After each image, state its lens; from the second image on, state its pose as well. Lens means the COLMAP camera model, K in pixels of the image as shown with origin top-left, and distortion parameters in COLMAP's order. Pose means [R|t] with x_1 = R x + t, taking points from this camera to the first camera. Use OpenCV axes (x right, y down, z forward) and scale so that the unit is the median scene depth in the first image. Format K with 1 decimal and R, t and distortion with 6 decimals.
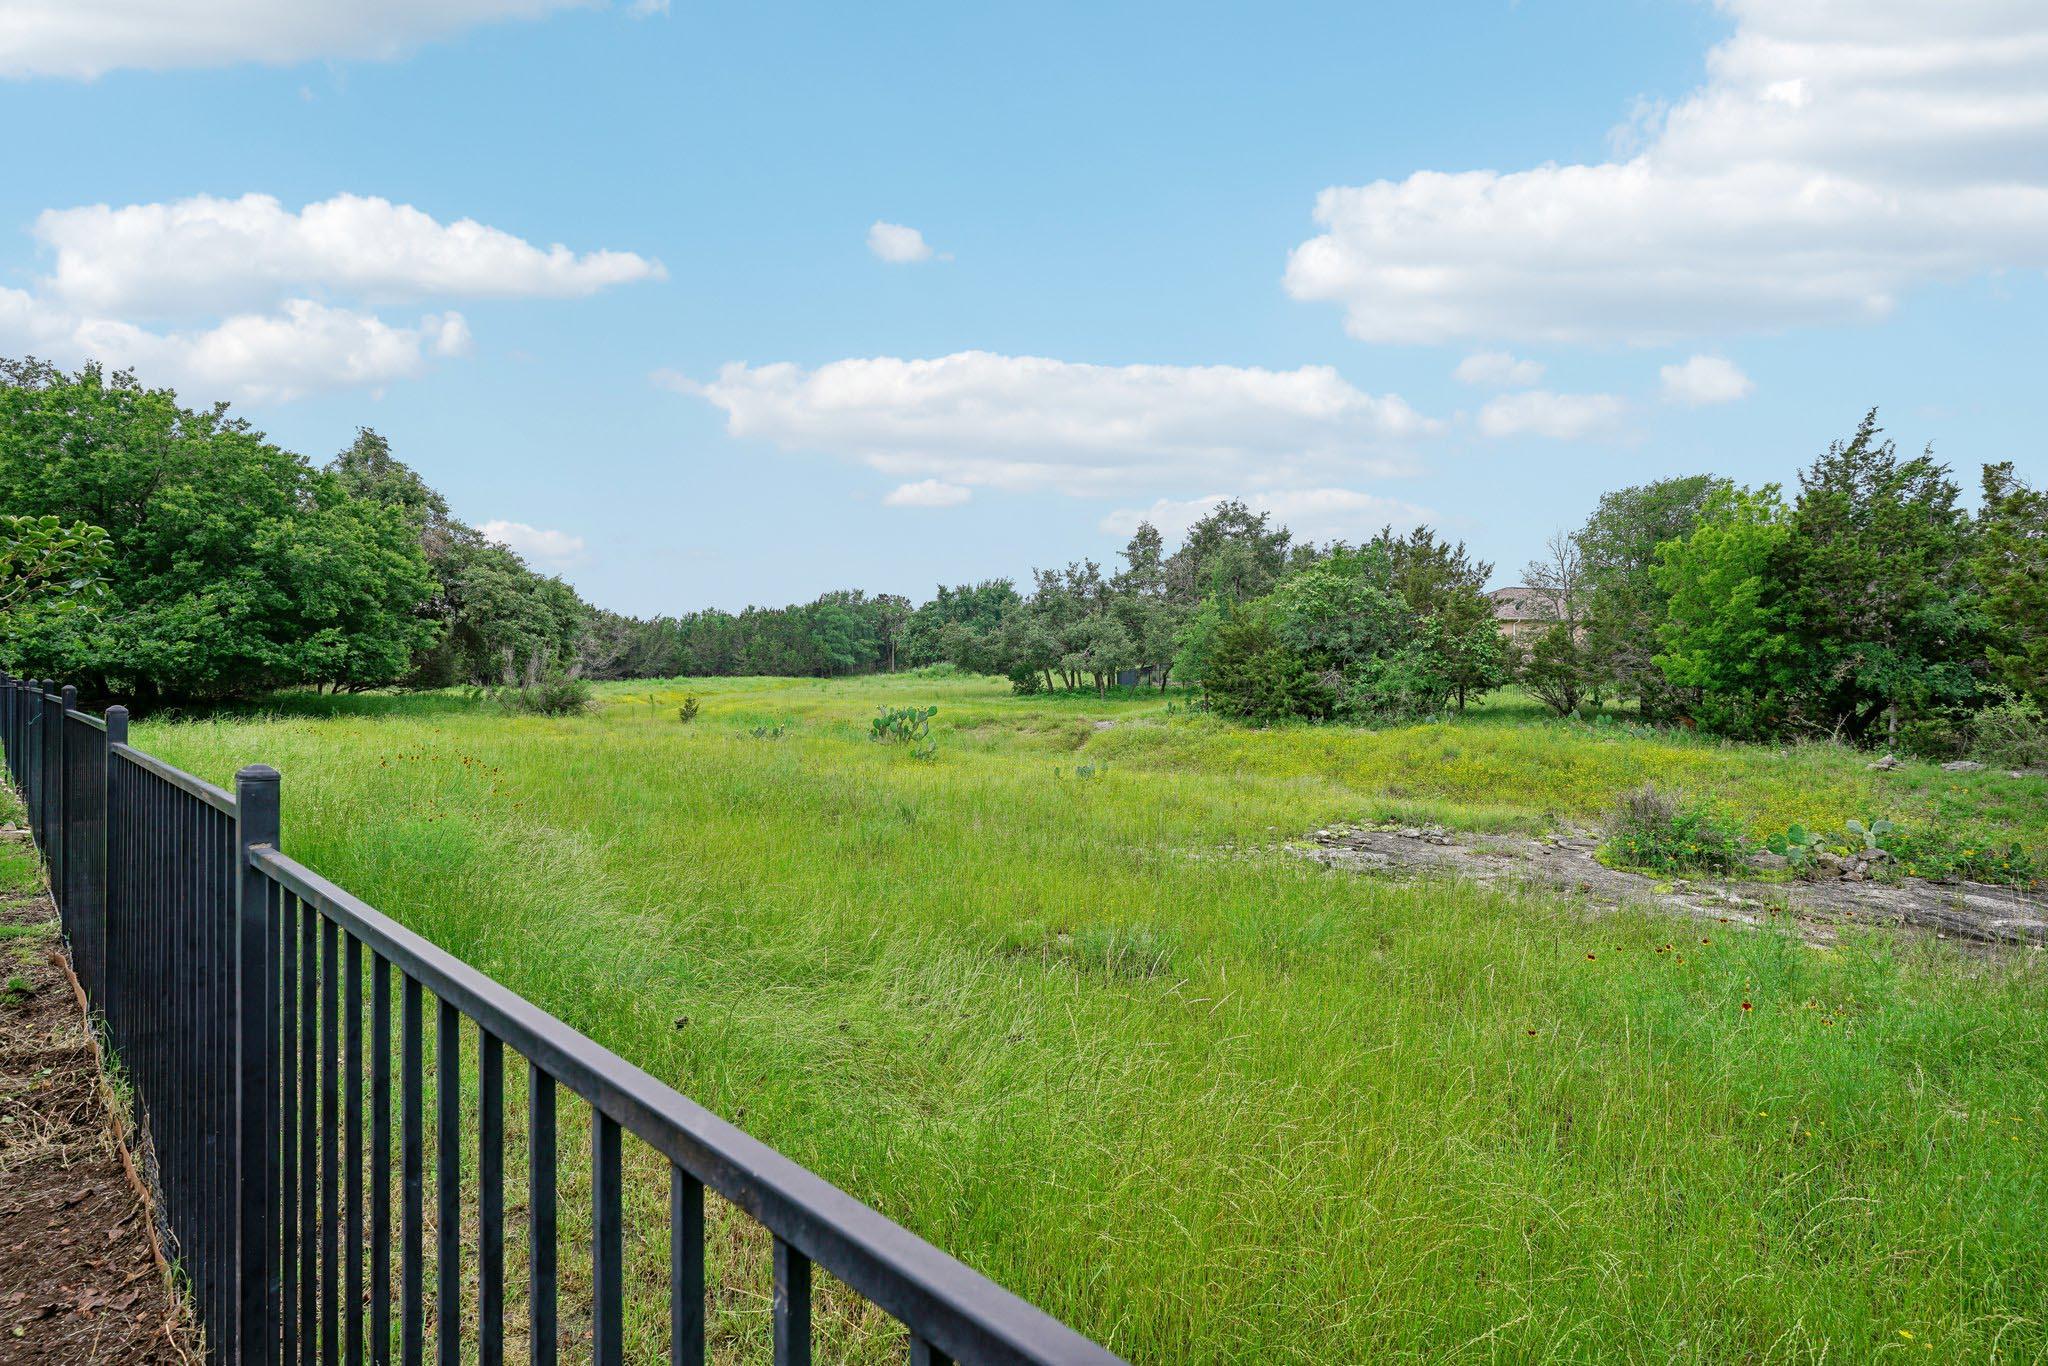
lens RADIAL K [[1029.0, 0, 978.0], [0, 1029.0, 691.6], [0, 0, 1]] dist [-0.022118, 0.011288]
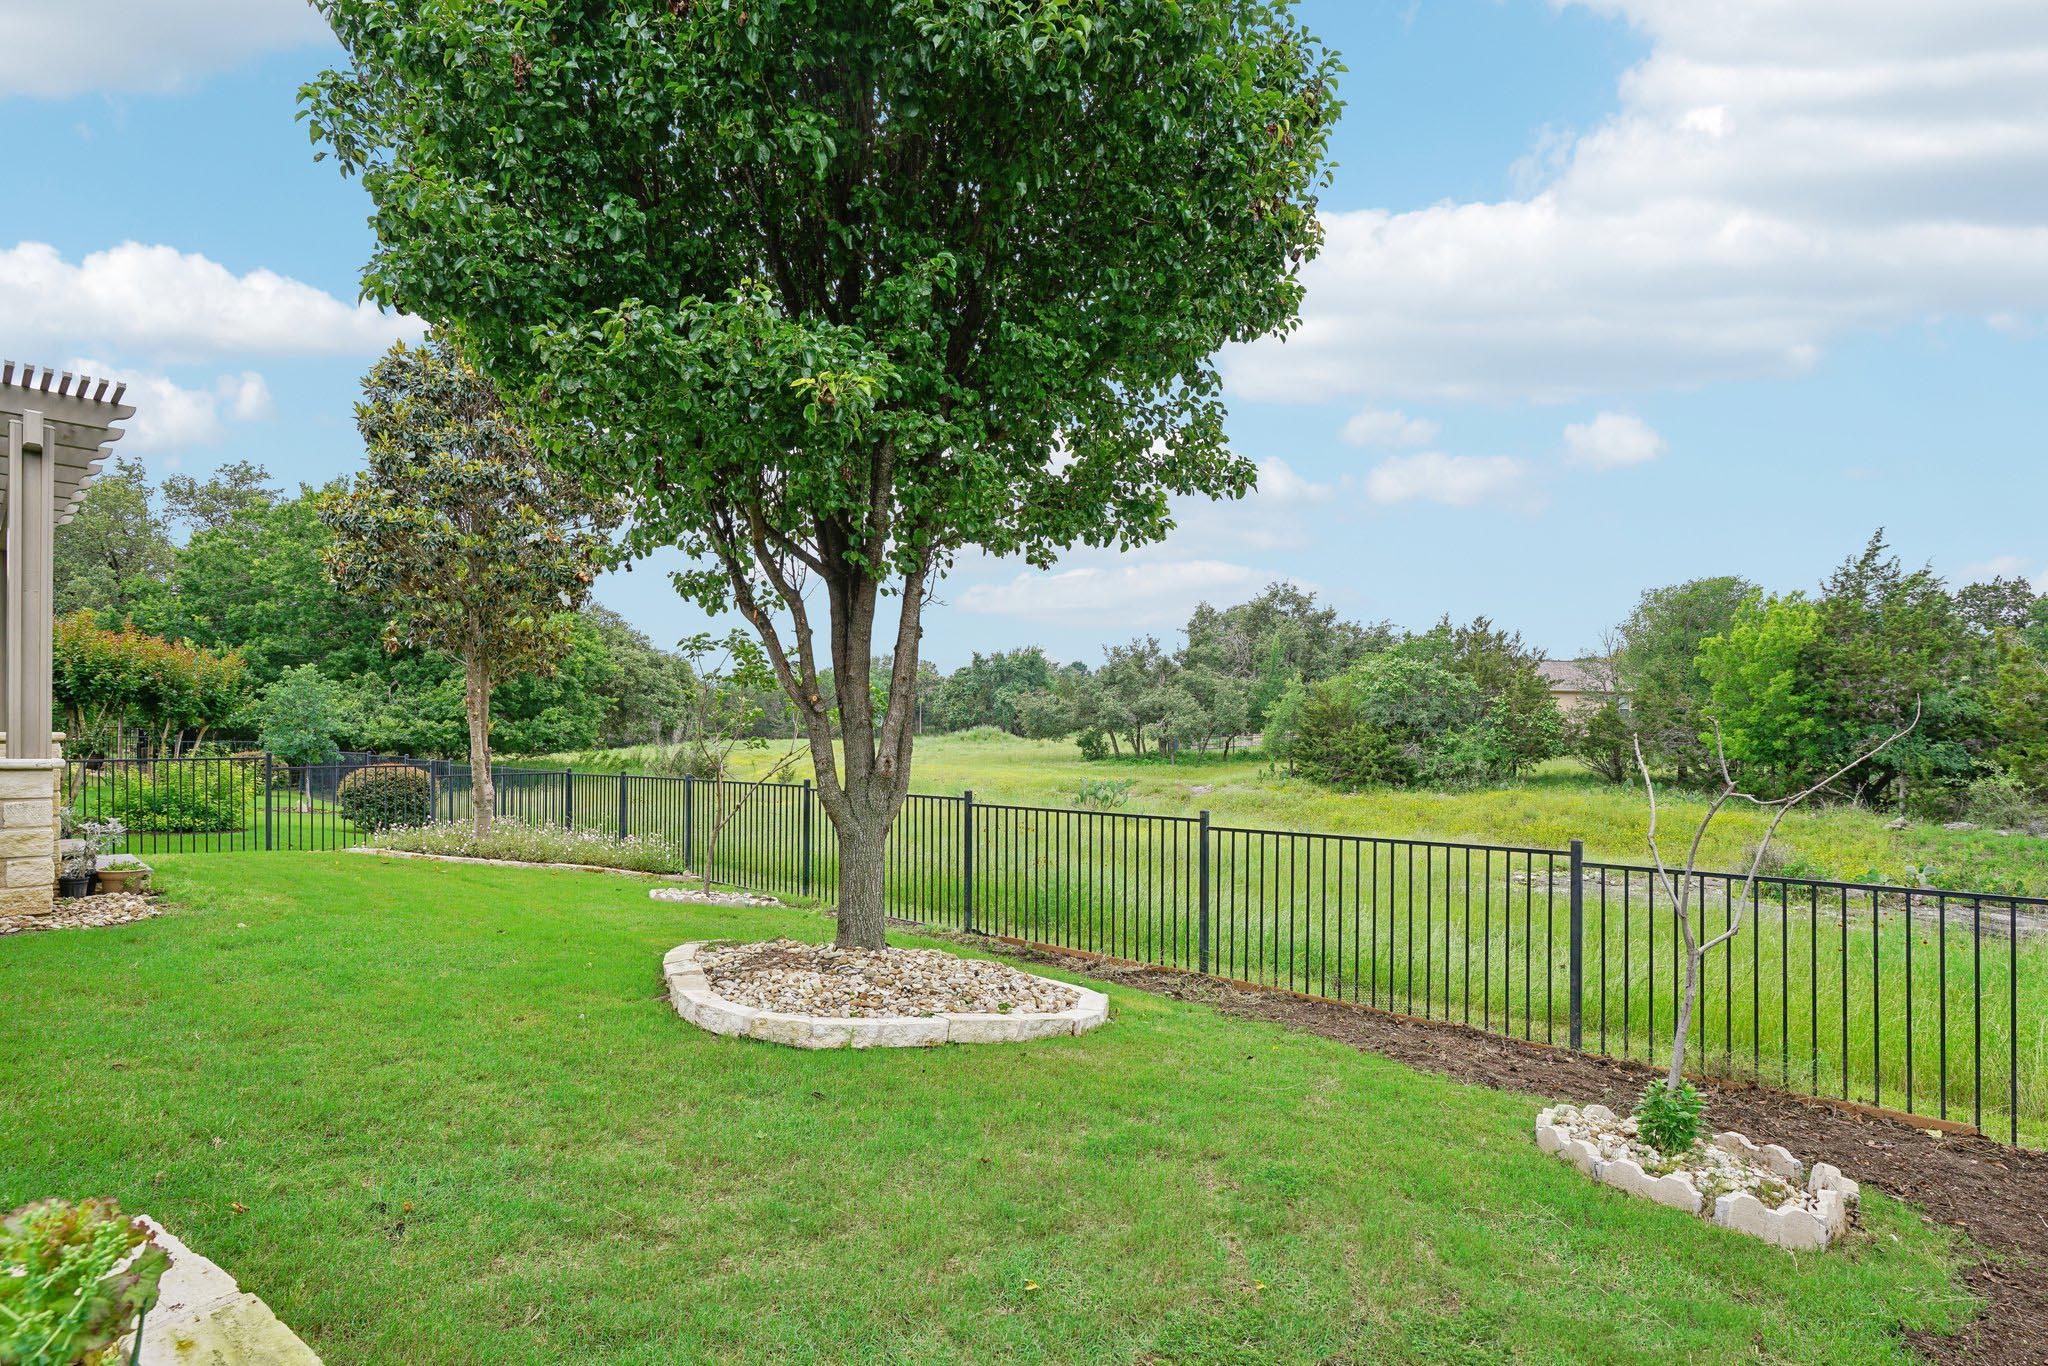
lens RADIAL K [[1029.0, 0, 977.0], [0, 1029.0, 738.9], [0, 0, 1]] dist [-0.022118, 0.011288]
pose [[0.999876, -0.000254, 0.015776, -0.222363], [0.000418, 0.999946, -0.010395, -0.018567], [-0.015772, 0.010400, 0.999822, -0.196146]]
